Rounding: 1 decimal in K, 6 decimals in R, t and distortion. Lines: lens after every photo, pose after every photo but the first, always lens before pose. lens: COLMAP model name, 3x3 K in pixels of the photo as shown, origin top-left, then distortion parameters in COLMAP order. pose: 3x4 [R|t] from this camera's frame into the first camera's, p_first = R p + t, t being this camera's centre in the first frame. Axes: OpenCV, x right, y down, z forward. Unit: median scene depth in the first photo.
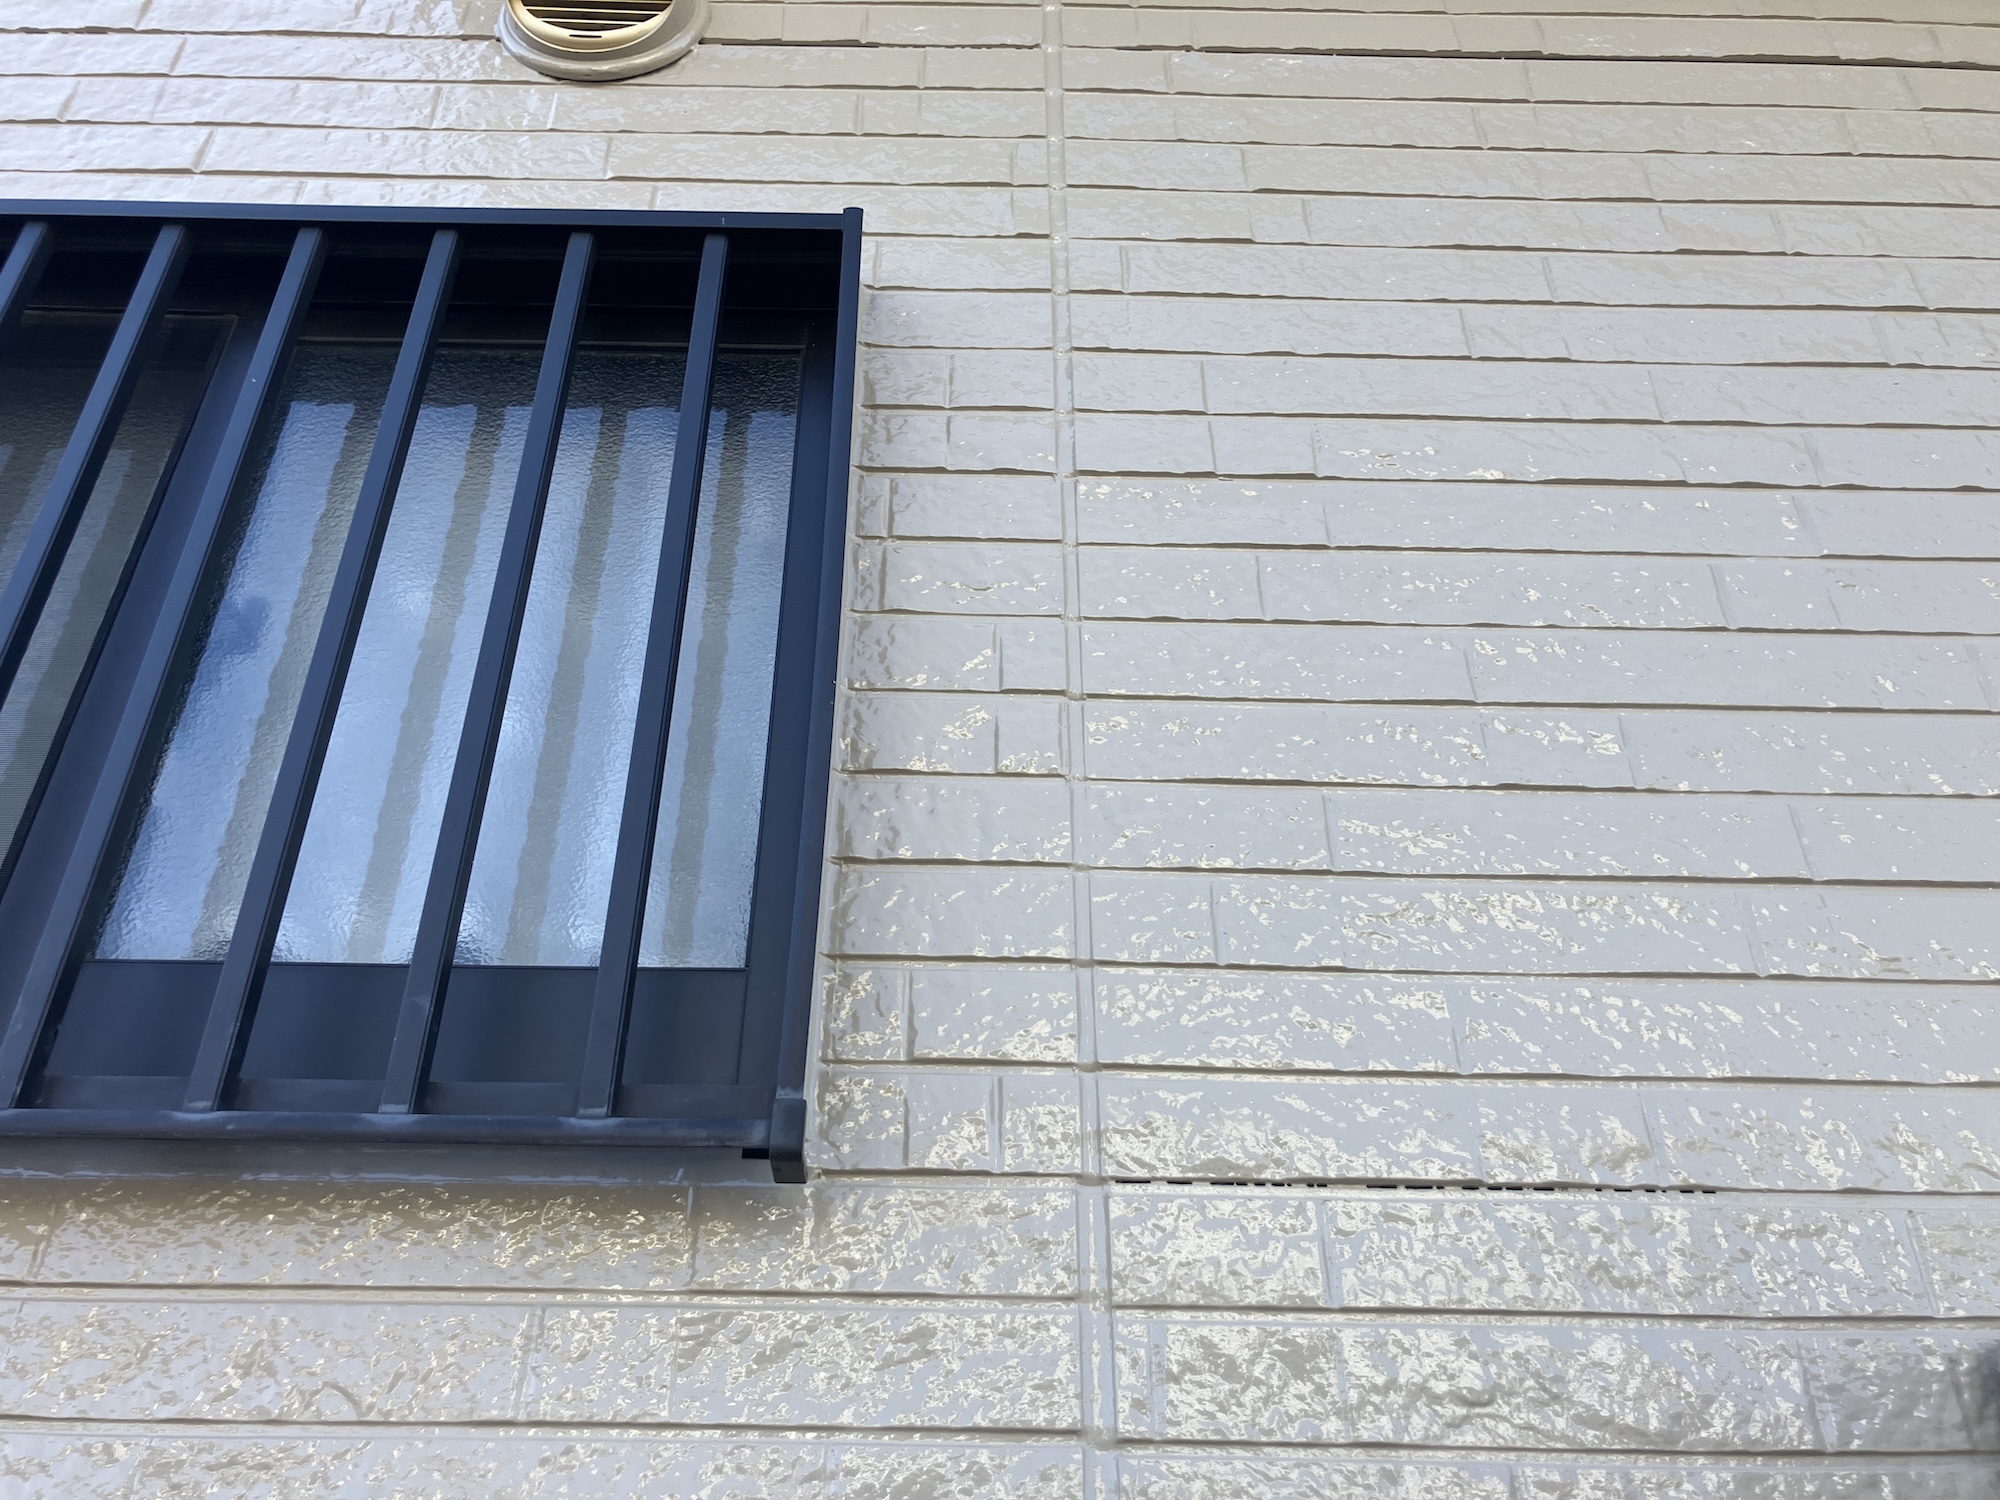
lens RADIAL K [[1618.1, 0, 1000.0], [0, 1618.1, 750.0], [0, 0, 1]] dist [0.001939, -0.007300]
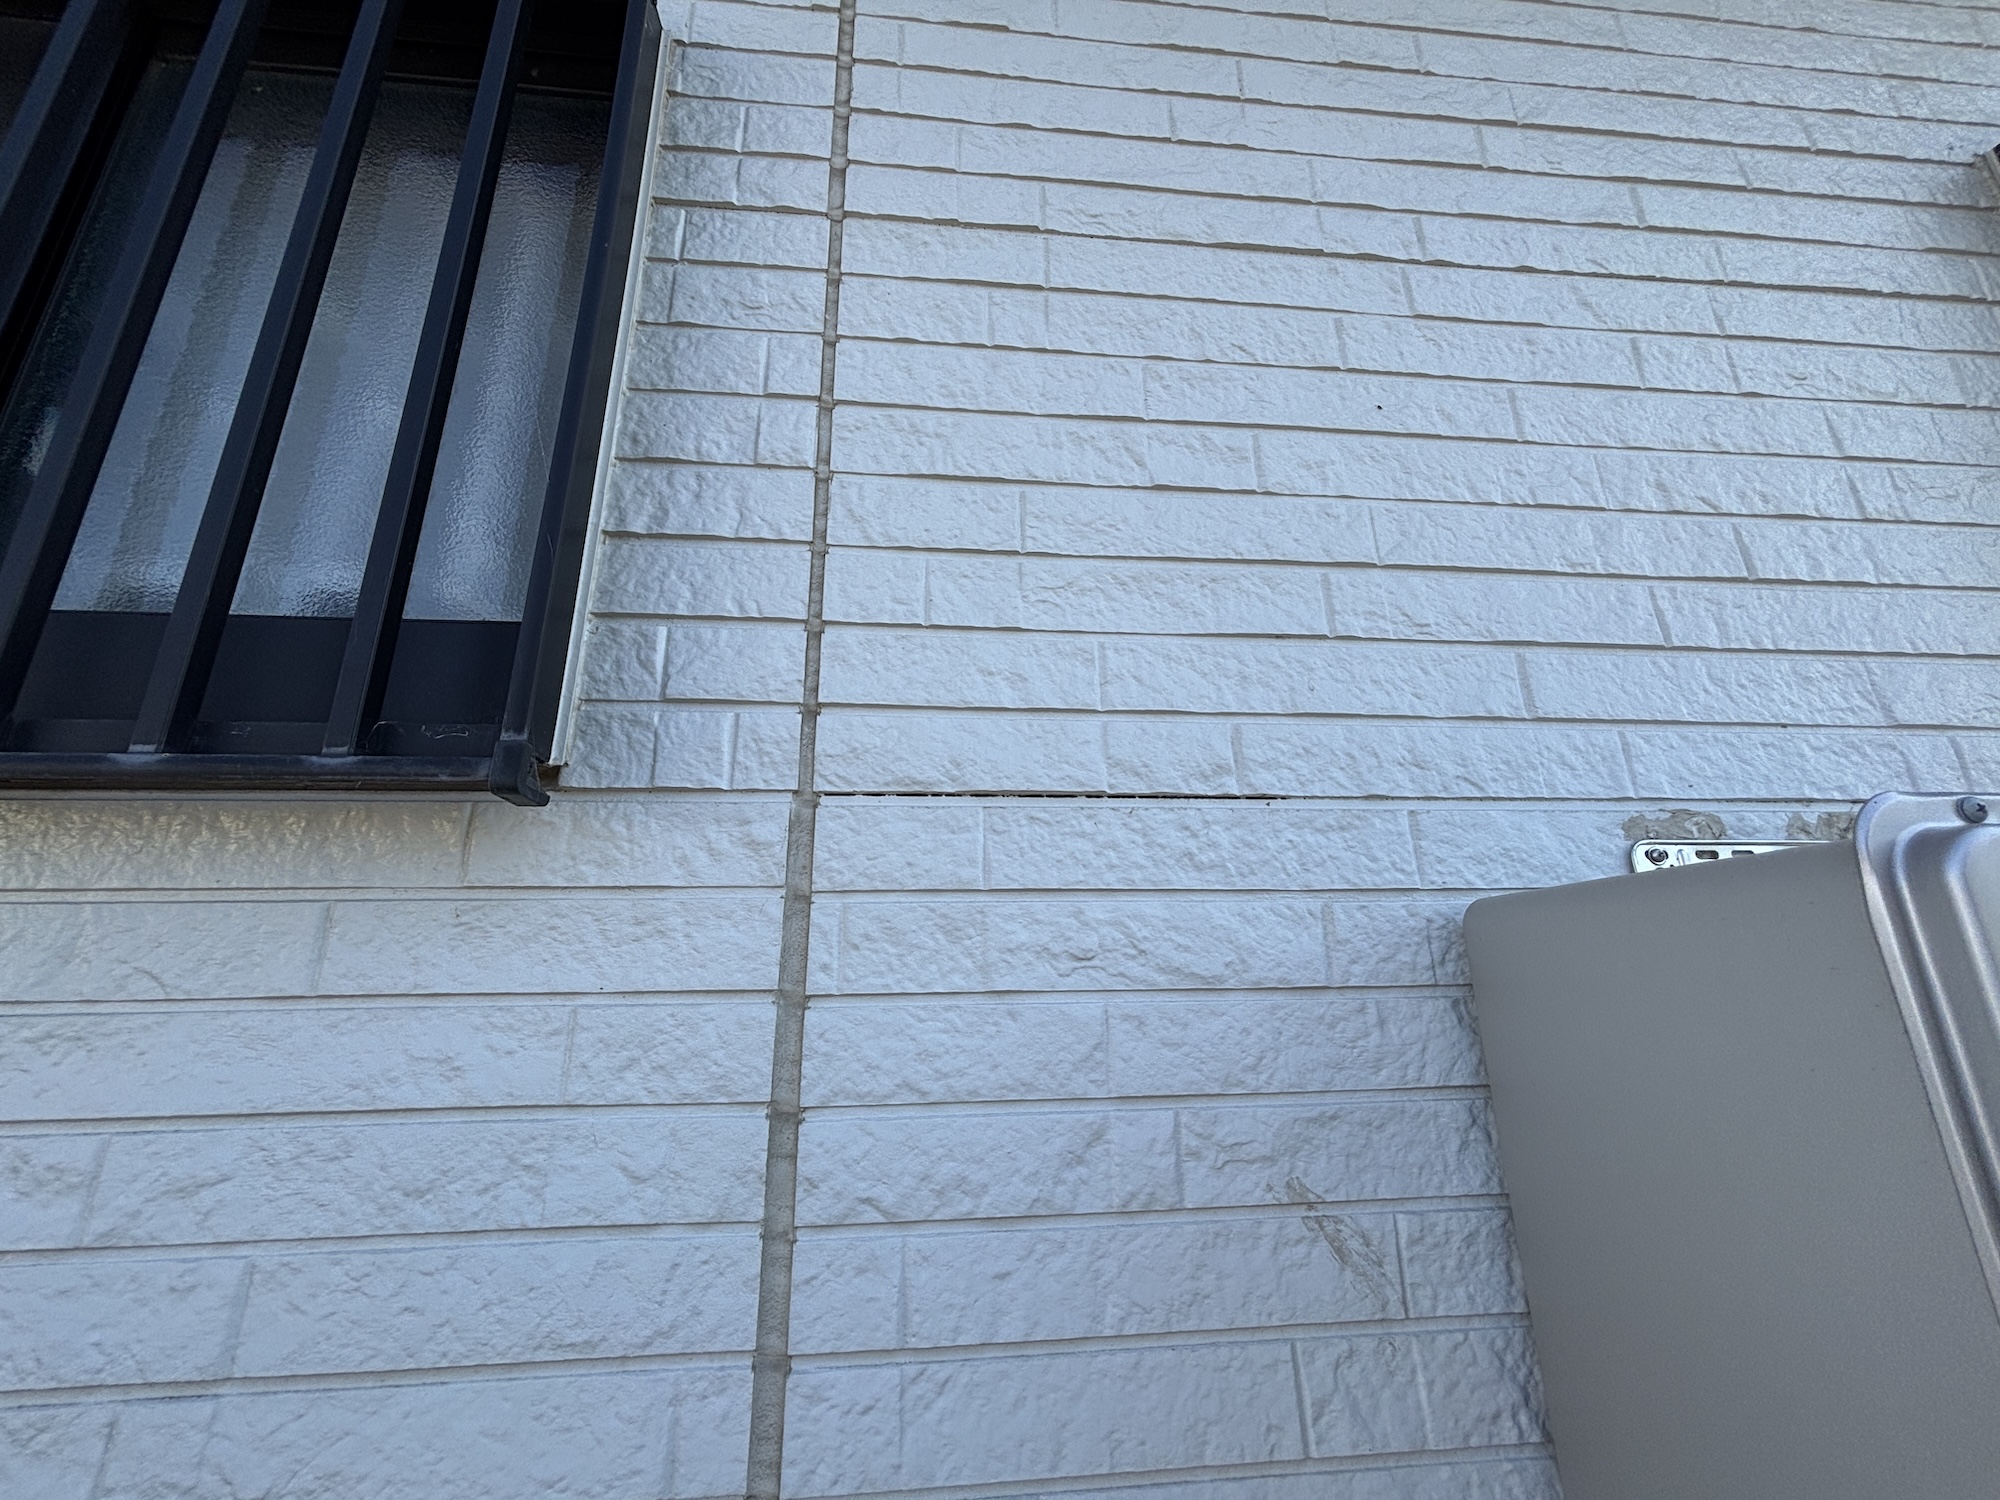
lens RADIAL K [[676.4, 0, 1000.0], [0, 676.4, 750.0], [0, 0, 1]] dist [0.000705, -0.000020]
pose [[0.998267, 0.000838, 0.058833, 0.179599], [-0.020224, 0.943870, 0.329698, 0.053495], [-0.055255, -0.330317, 0.942251, 0.498972]]
